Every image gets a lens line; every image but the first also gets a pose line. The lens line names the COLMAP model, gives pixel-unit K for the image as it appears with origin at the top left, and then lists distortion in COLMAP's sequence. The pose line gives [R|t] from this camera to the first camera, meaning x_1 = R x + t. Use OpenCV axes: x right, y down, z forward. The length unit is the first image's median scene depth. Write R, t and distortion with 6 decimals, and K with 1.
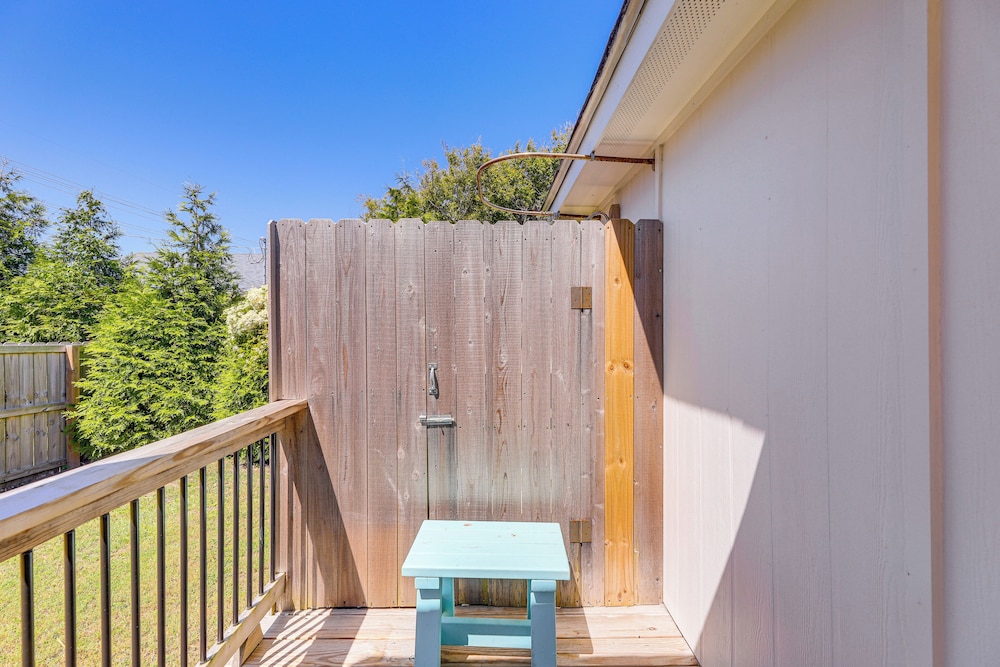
lens RADIAL K [[404.8, 0, 510.7], [0, 404.8, 327.5], [0, 0, 1]] dist [0.013349, -0.000251]
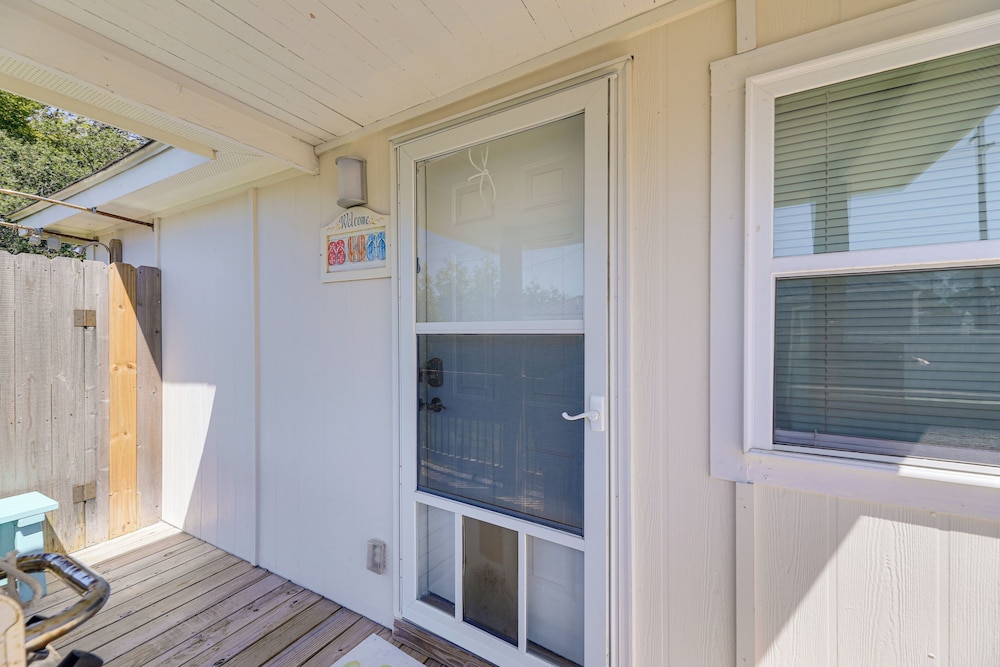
lens RADIAL K [[404.8, 0, 500.1], [0, 404.8, 336.4], [0, 0, 1]] dist [0.013349, -0.000251]
pose [[0.518673, -0.003715, 0.854965, -0.272758], [0.008664, 0.999962, -0.000911, 0.000777], [-0.854929, 0.007880, 0.518686, -0.870545]]
